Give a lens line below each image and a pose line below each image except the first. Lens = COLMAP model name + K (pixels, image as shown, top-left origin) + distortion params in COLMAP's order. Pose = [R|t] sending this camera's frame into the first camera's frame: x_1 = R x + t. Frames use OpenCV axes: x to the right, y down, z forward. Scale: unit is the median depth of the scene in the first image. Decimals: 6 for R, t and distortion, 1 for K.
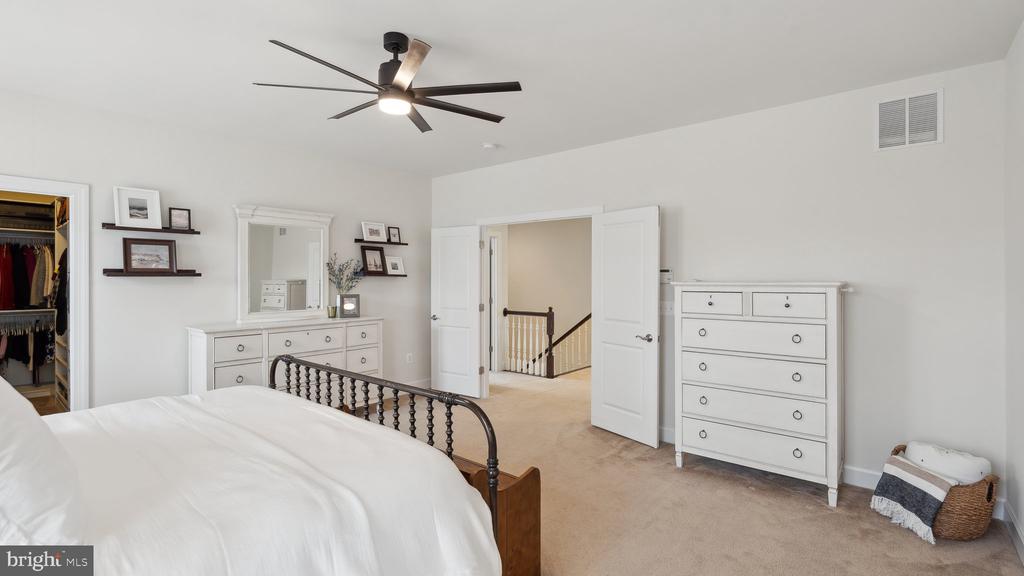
lens RADIAL K [[452.4, 0, 507.2], [0, 452.4, 280.9], [0, 0, 1]] dist [-0.003241, -0.001431]
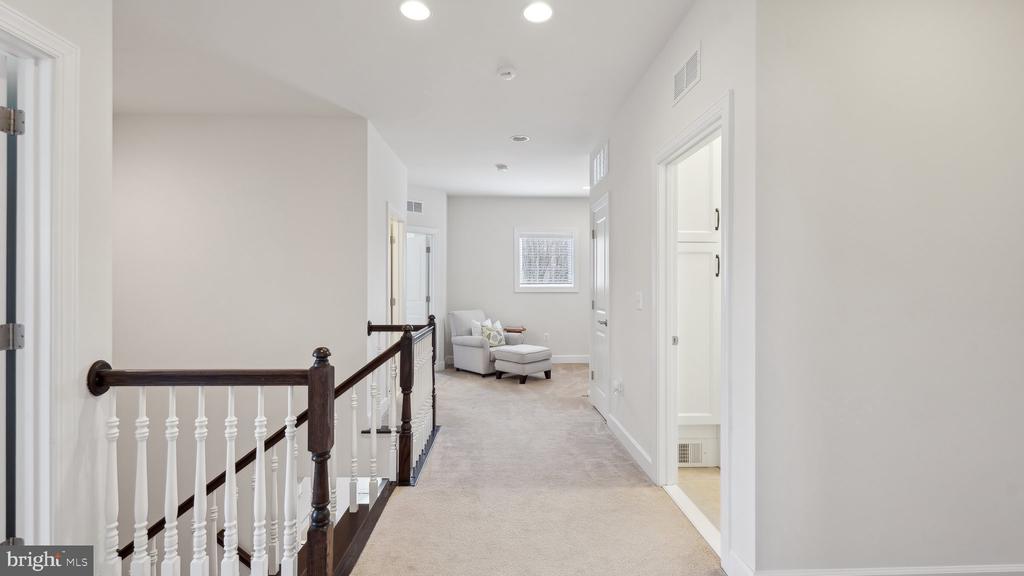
lens RADIAL K [[452.4, 0, 514.1], [0, 452.4, 288.1], [0, 0, 1]] dist [-0.003241, -0.001431]
pose [[0.734400, 0.000000, 0.678717, -0.010368], [0.002512, 0.999993, -0.002719, 0.044147], [-0.678713, 0.003702, 0.734395, 1.415111]]
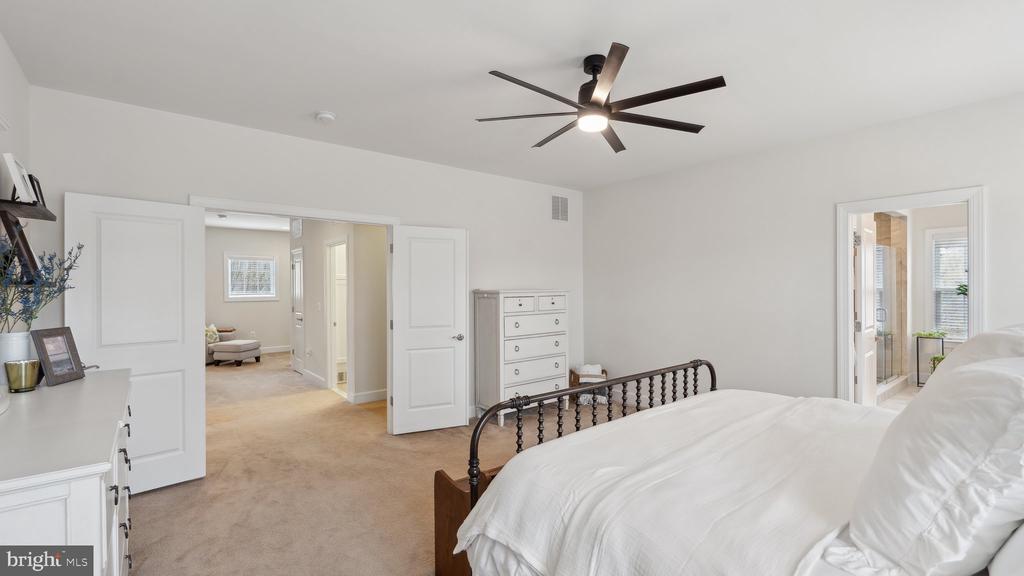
lens RADIAL K [[452.4, 0, 514.3], [0, 452.4, 289.3], [0, 0, 1]] dist [-0.003241, -0.001431]
pose [[0.182209, -0.003916, 0.983252, -0.968675], [0.011297, 0.999934, 0.001889, -0.002909], [-0.983195, 0.010763, 0.182241, 0.727214]]
